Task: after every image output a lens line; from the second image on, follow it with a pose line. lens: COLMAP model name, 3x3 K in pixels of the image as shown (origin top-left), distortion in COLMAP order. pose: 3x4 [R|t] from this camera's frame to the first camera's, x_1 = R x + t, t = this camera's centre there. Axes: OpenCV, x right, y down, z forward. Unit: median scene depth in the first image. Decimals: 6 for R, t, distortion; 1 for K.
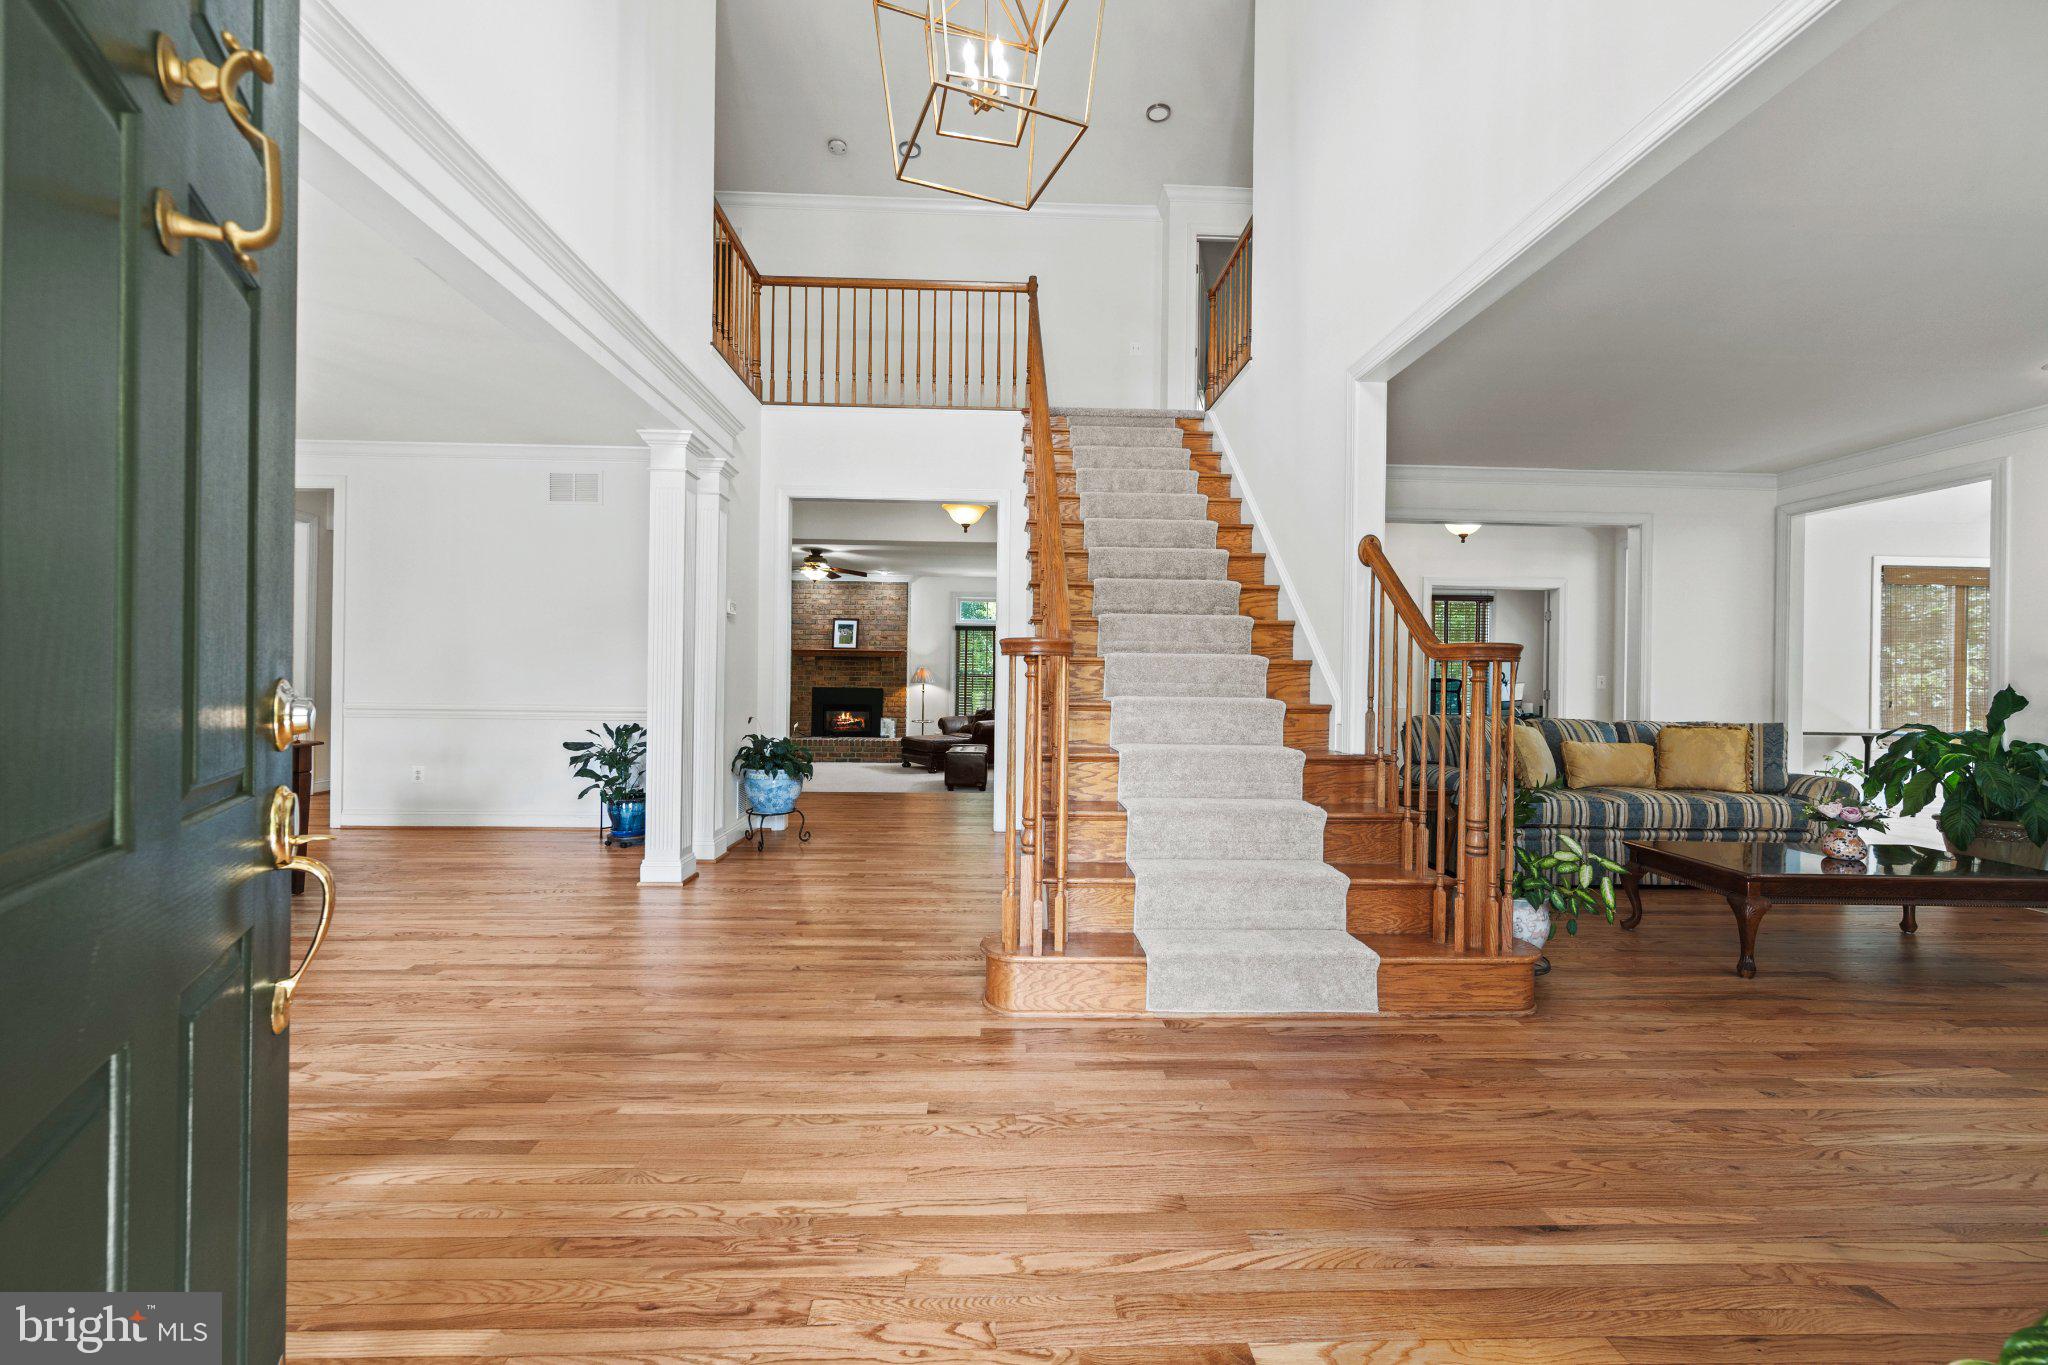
lens RADIAL K [[818.1, 0, 1025.4], [0, 818.1, 681.3], [0, 0, 1]] dist [-0.000550, 0.000129]
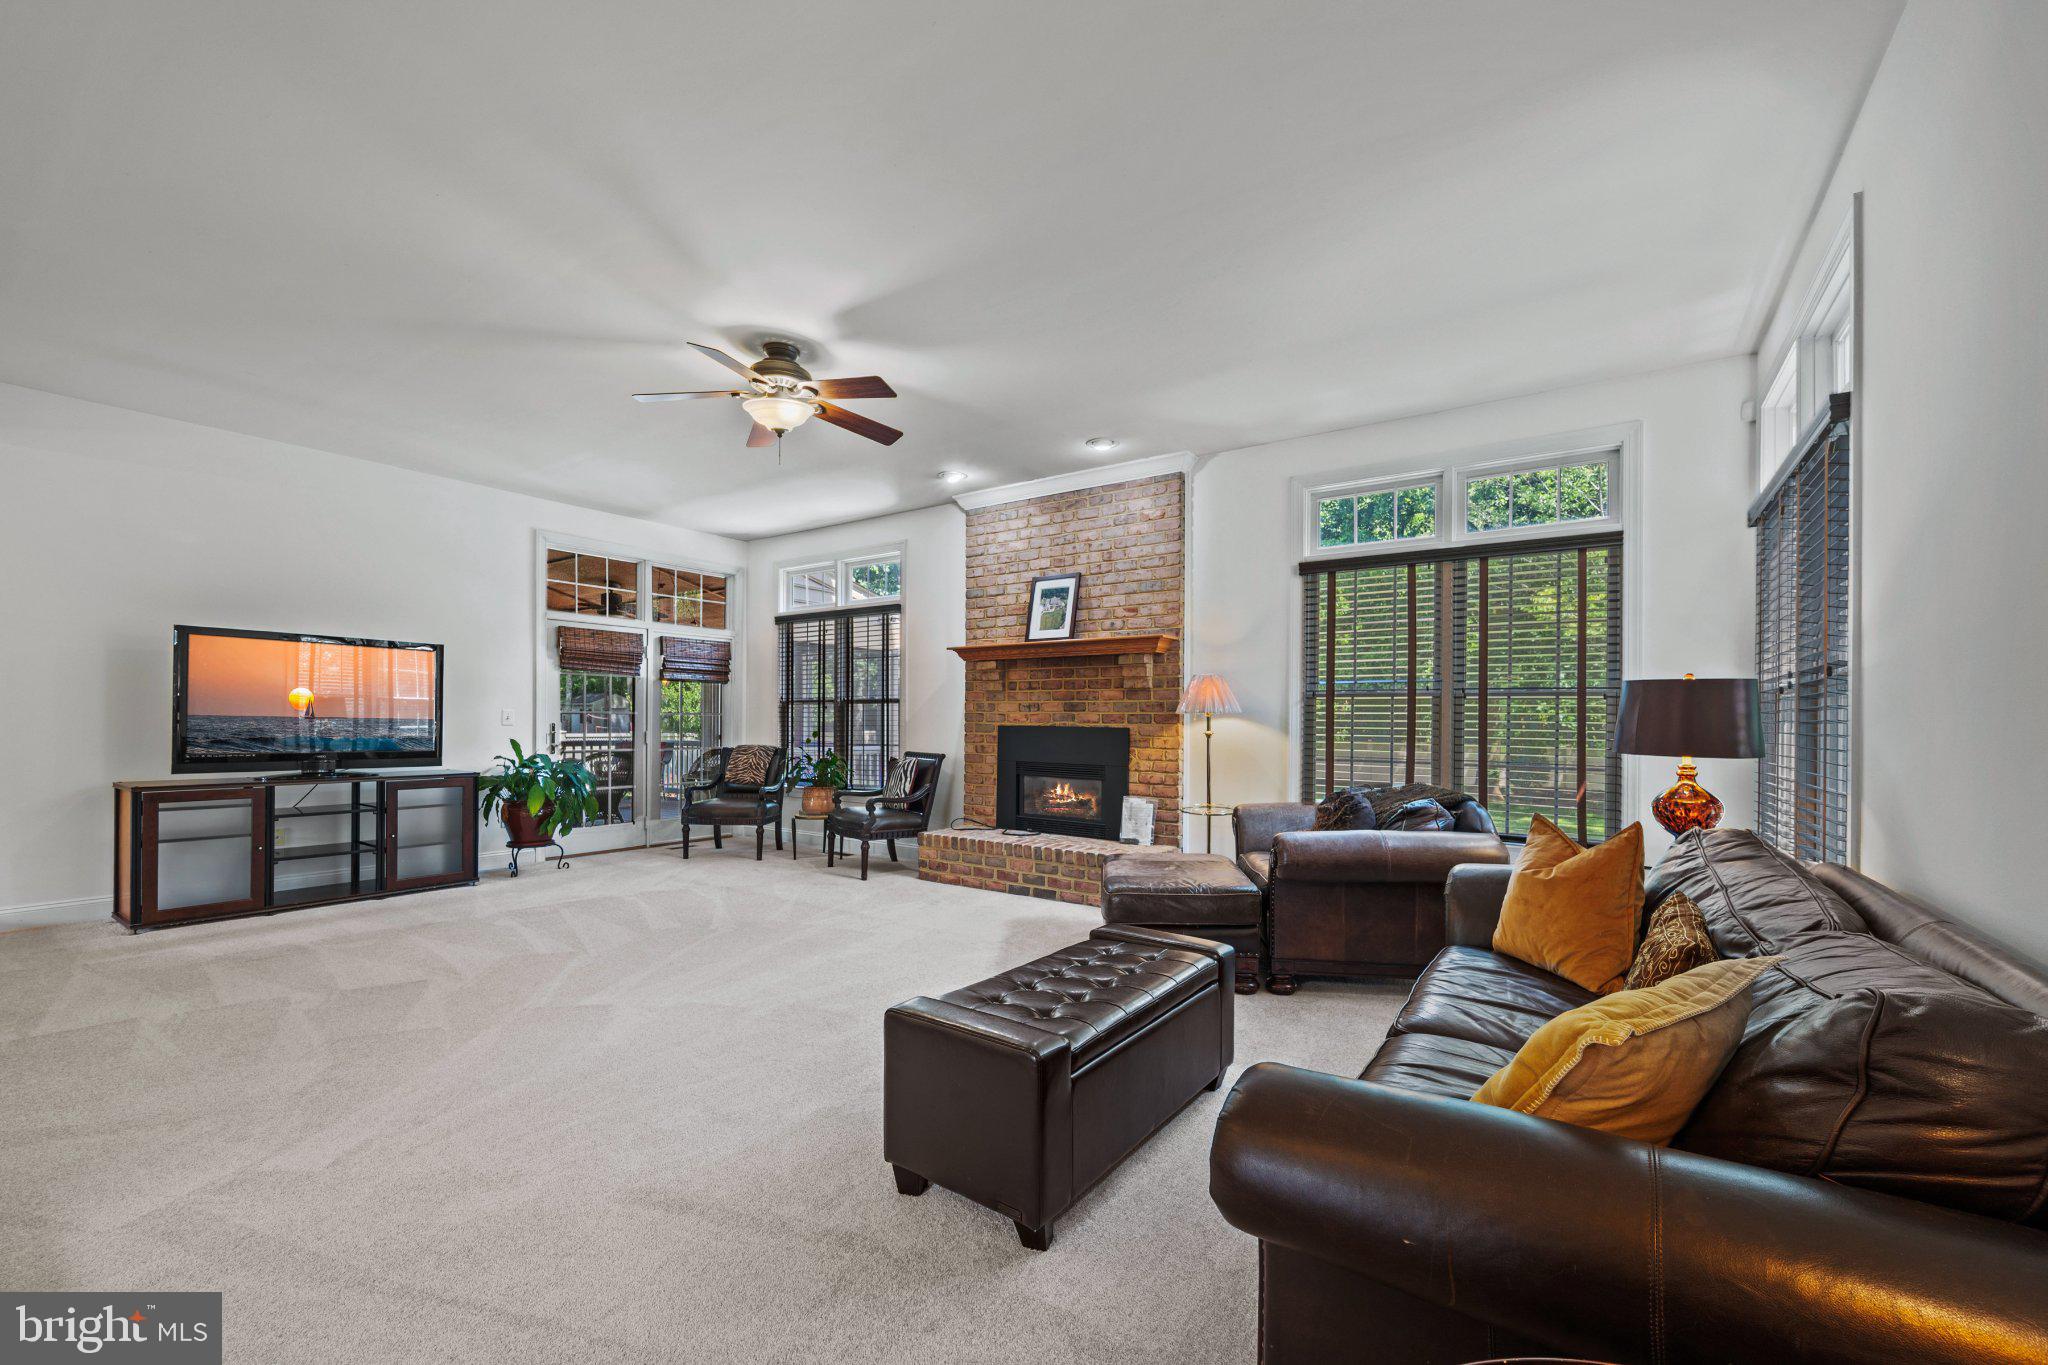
lens RADIAL K [[818.1, 0, 1014.8], [0, 818.1, 717.3], [0, 0, 1]] dist [-0.000550, 0.000129]
pose [[0.787878, -0.011577, -0.615722, 0.080088], [-0.000369, 0.999814, -0.019271, 0.021039], [0.615831, 0.015410, 0.787728, 1.151269]]
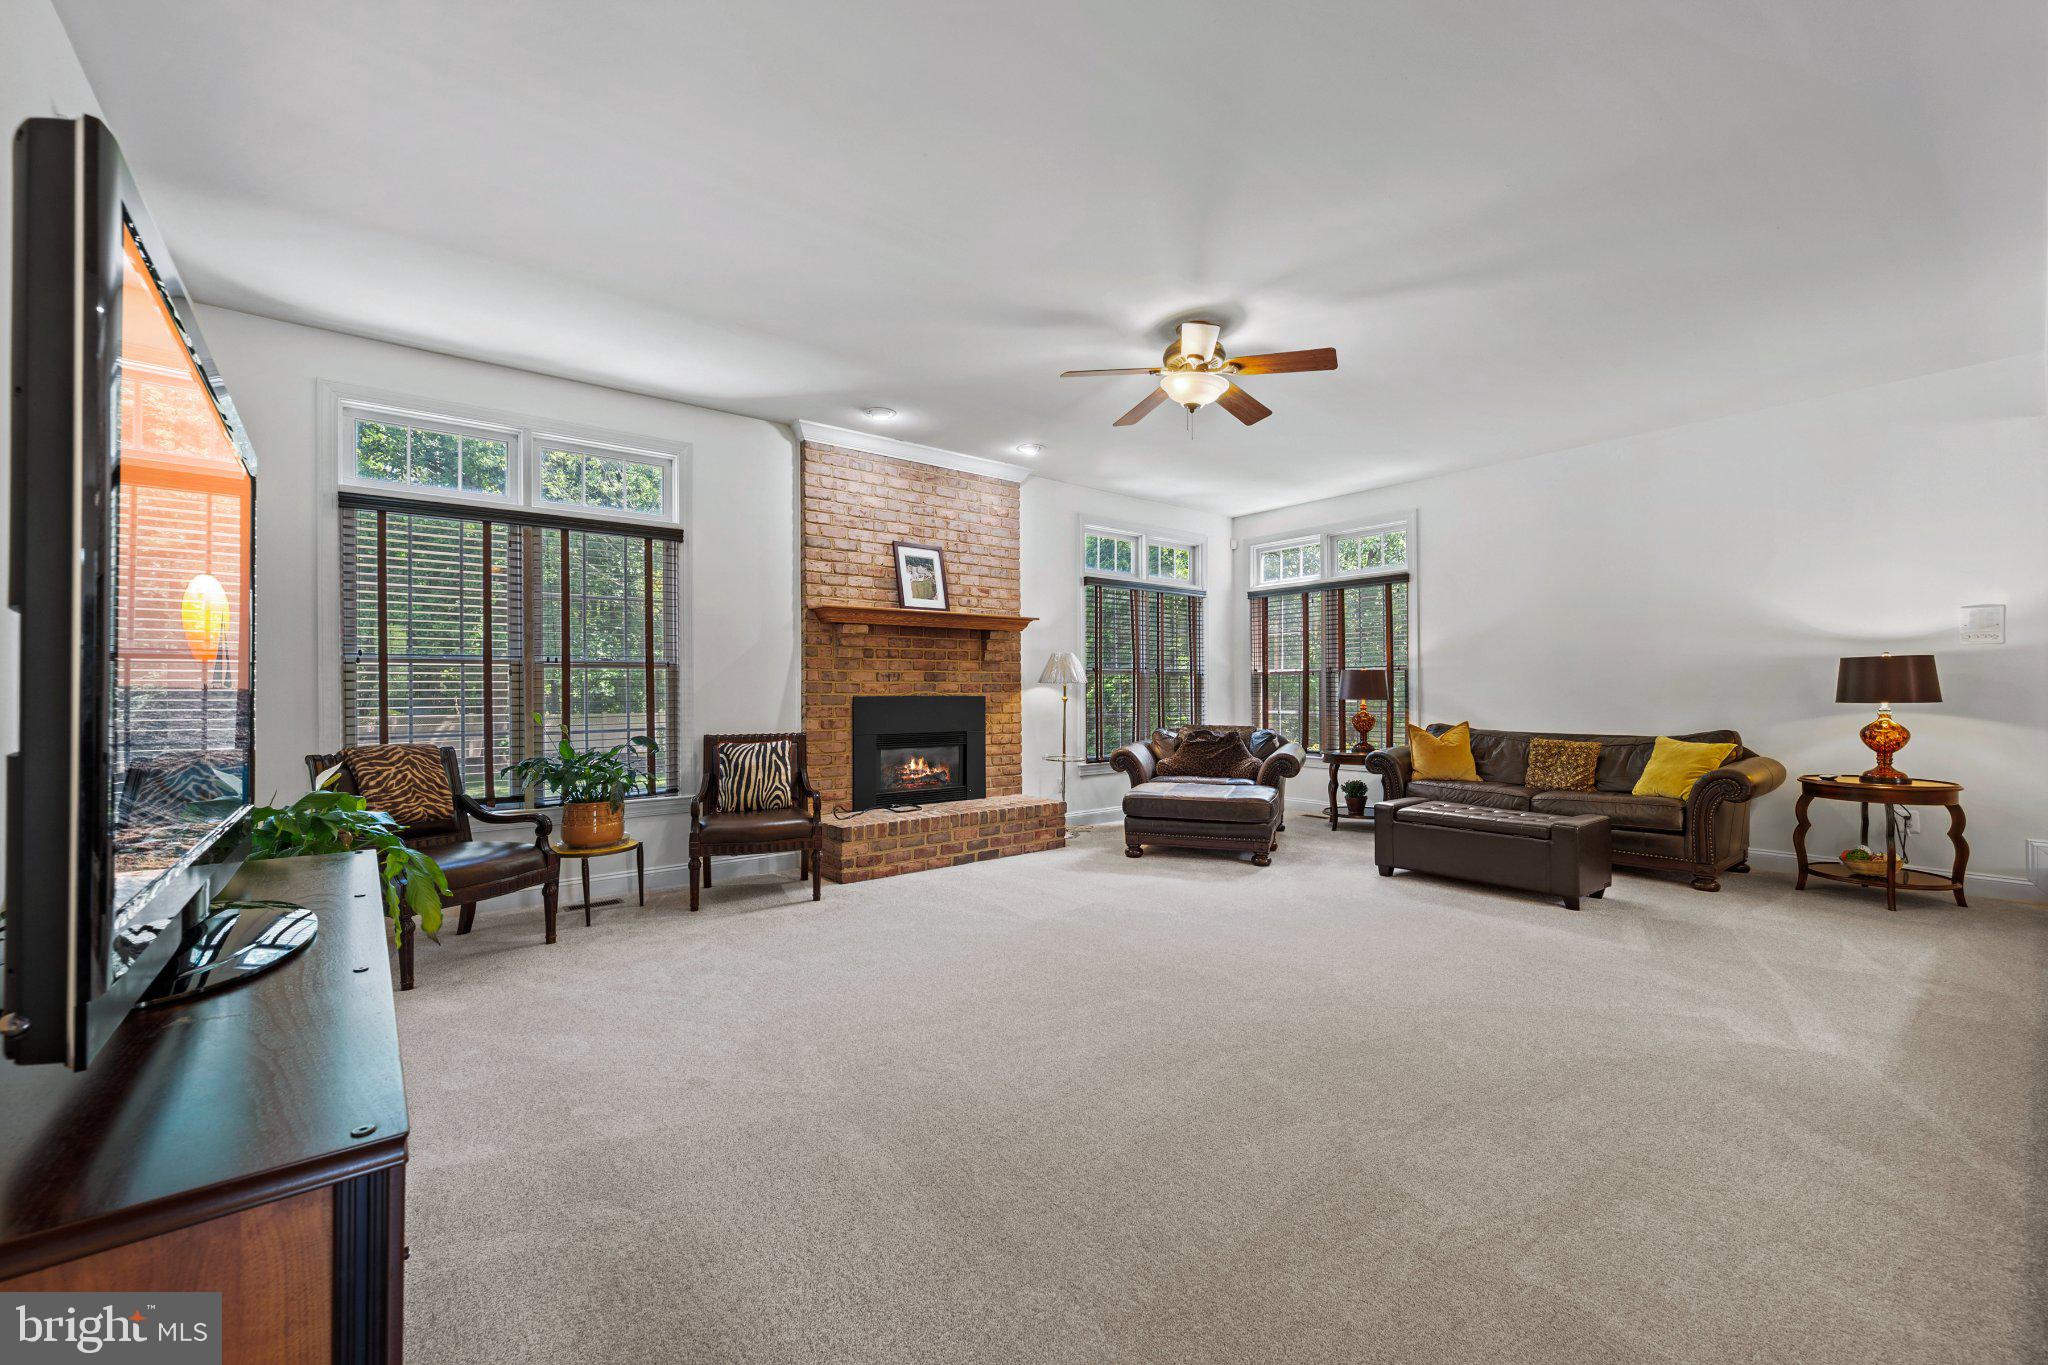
lens RADIAL K [[818.1, 0, 1017.4], [0, 818.1, 684.5], [0, 0, 1]] dist [-0.000550, 0.000129]
pose [[0.811173, -0.015442, 0.584603, -0.811593], [0.021919, 0.999752, -0.004006, 0.007661], [-0.584396, 0.016063, 0.811310, 1.102283]]
